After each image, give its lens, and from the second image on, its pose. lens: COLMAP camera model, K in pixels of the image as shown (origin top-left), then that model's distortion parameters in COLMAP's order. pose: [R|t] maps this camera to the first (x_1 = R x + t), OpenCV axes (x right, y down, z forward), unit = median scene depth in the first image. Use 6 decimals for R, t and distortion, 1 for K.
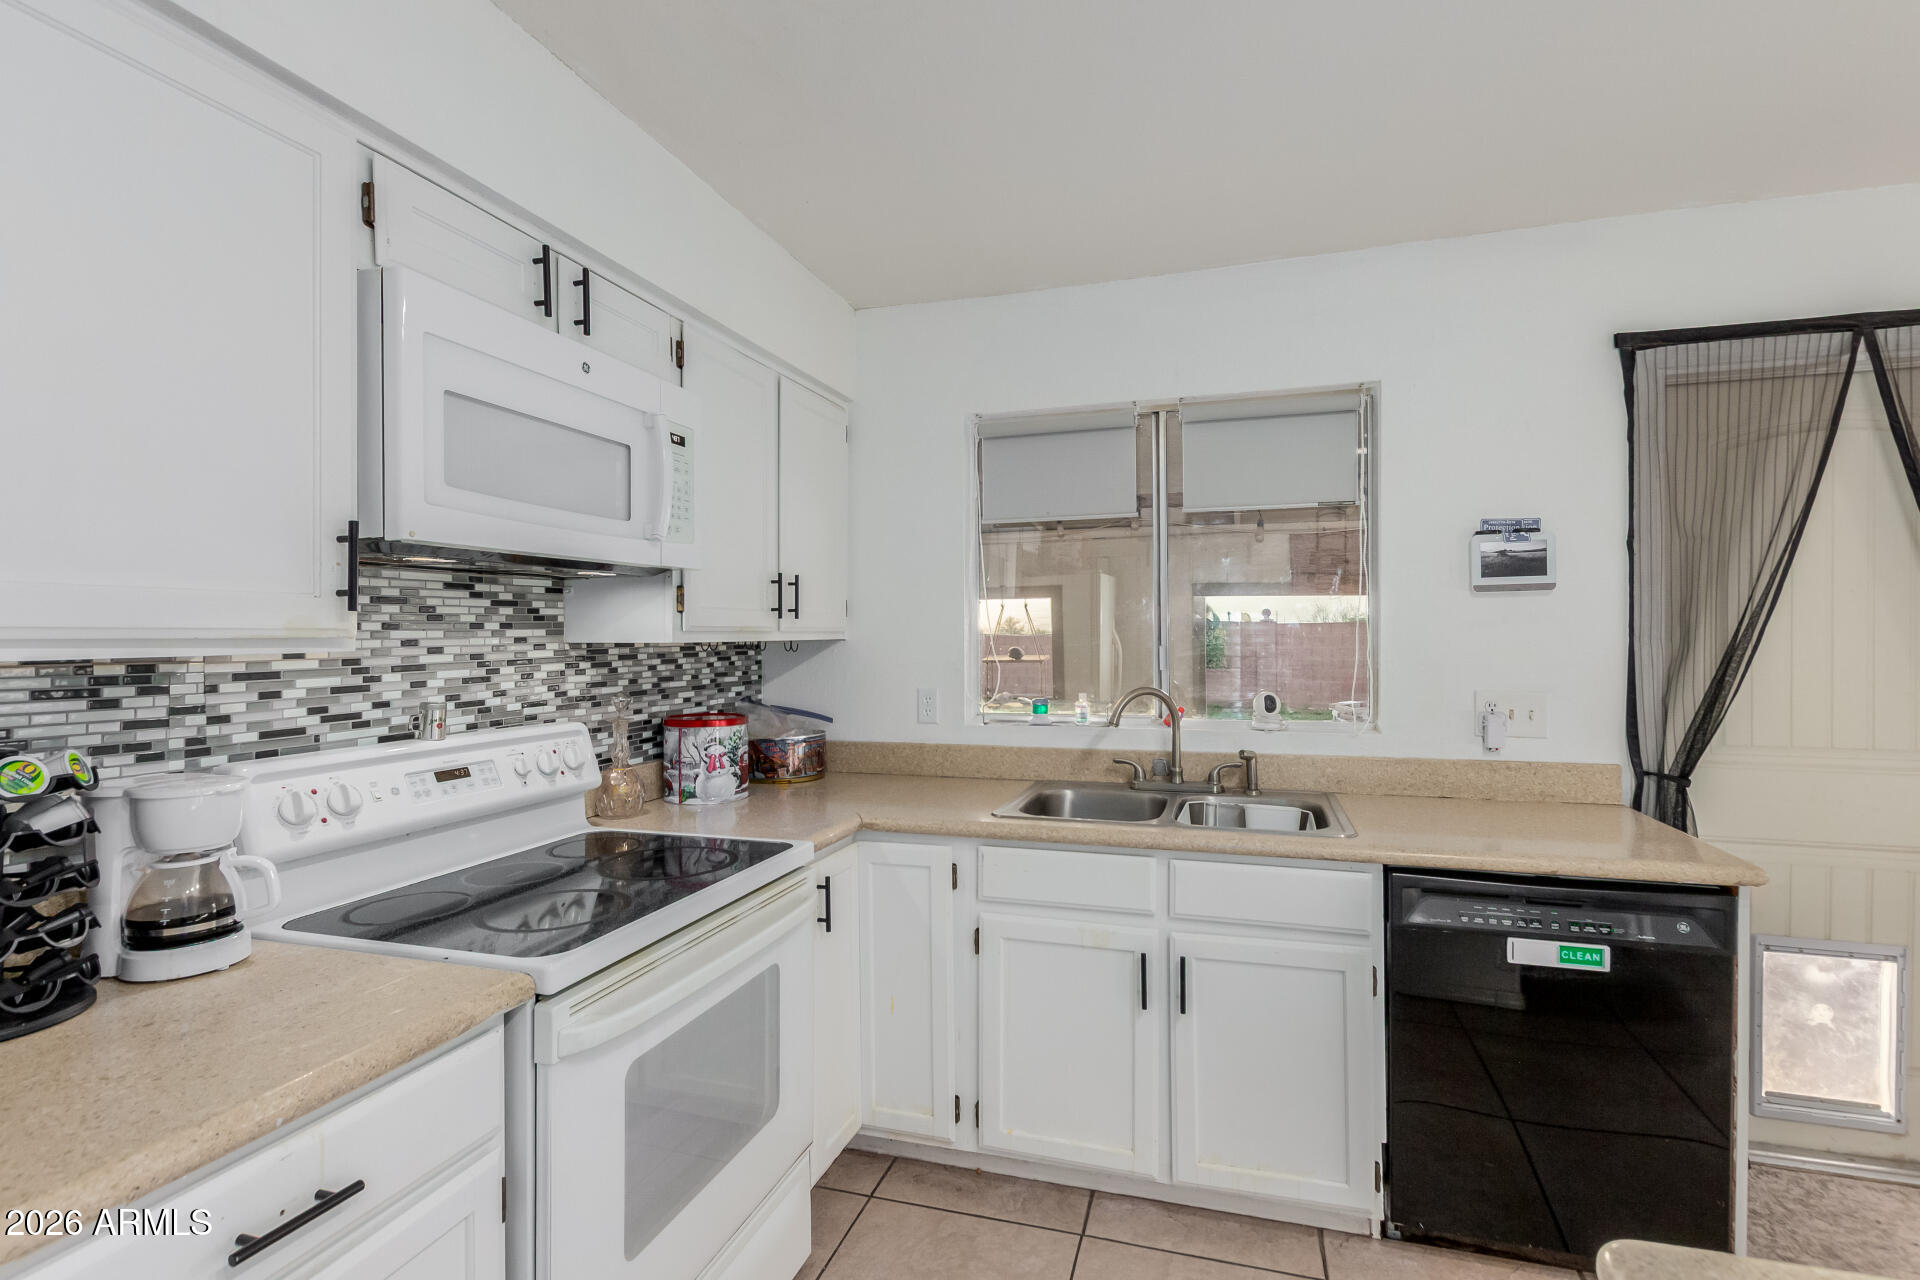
lens RADIAL K [[884.1, 0, 999.6], [0, 884.1, 636.9], [0, 0, 1]] dist [0.020251, -0.000832]
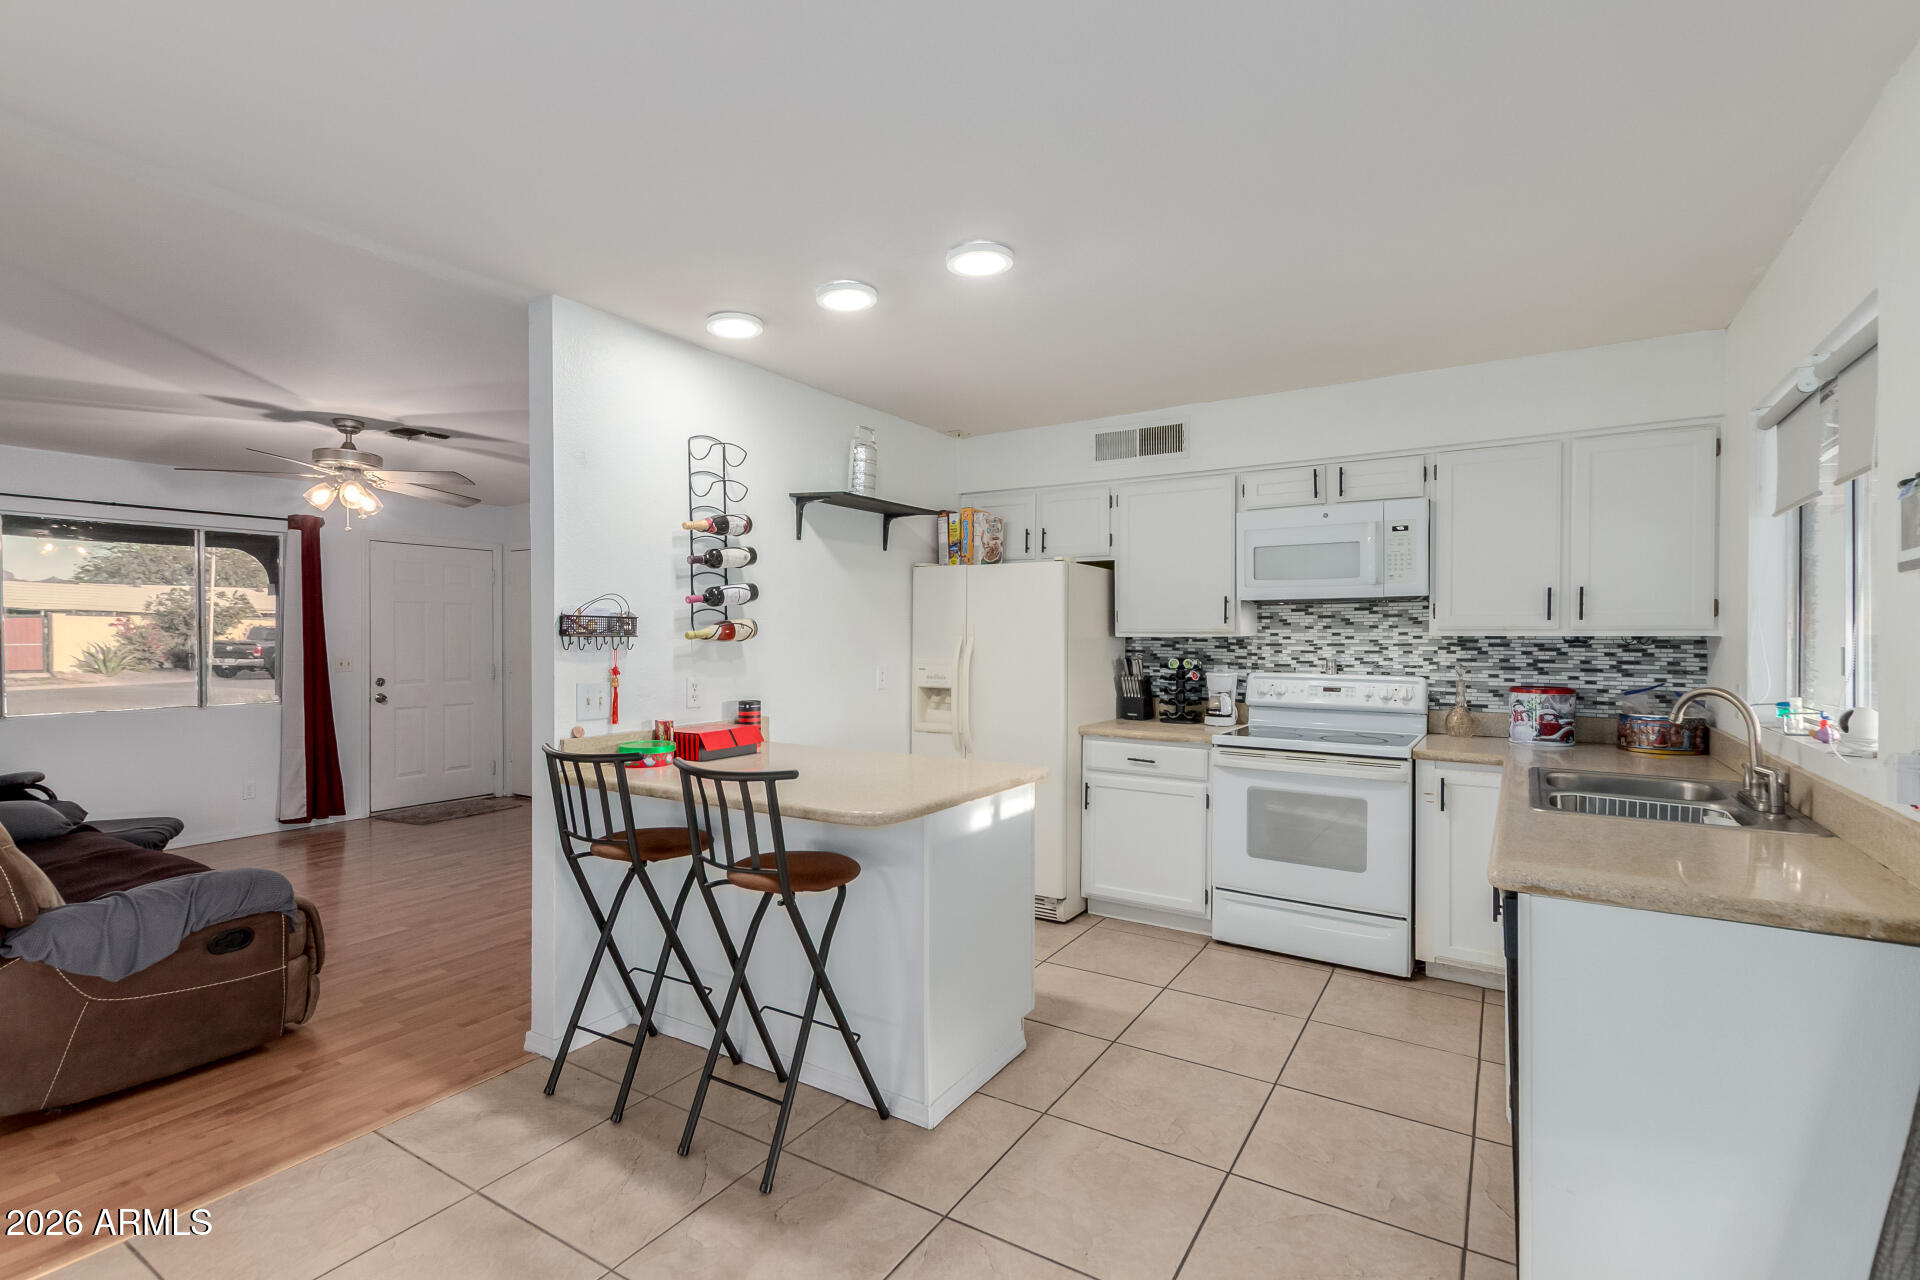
lens RADIAL K [[884.1, 0, 966.2], [0, 884.1, 634.3], [0, 0, 1]] dist [0.020251, -0.000832]
pose [[-0.259514, 0.007554, -0.965710, 1.548499], [-0.002729, 0.999960, 0.008555, -0.008692], [0.965735, 0.004856, -0.259483, 0.541290]]
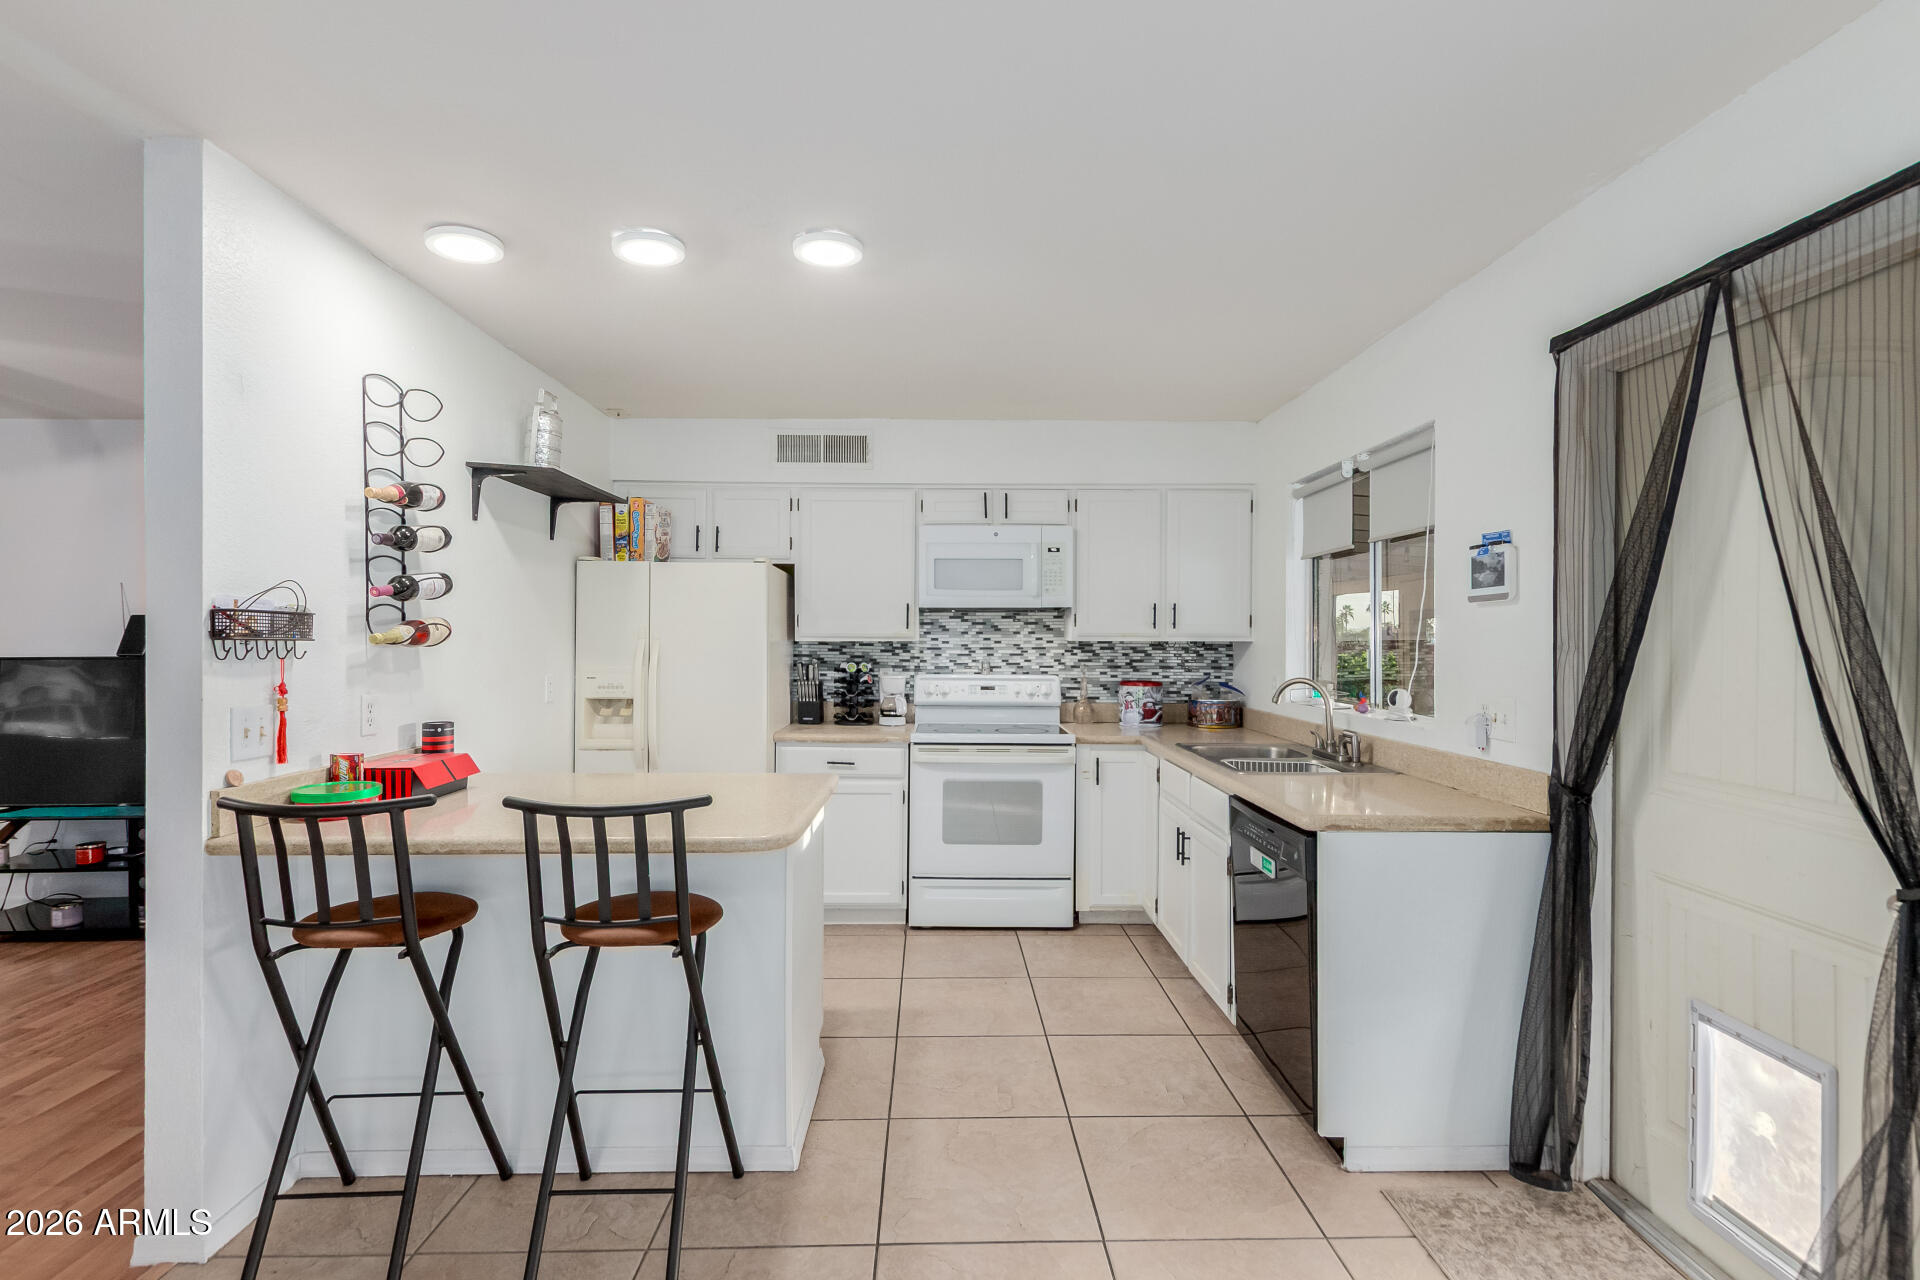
lens RADIAL K [[884.1, 0, 966.0], [0, 884.1, 636.3], [0, 0, 1]] dist [0.020251, -0.000832]
pose [[0.309464, 0.005349, -0.950896, 1.535448], [-0.010049, 0.999947, 0.002355, -0.006349], [0.950858, 0.008827, 0.309501, 0.089260]]
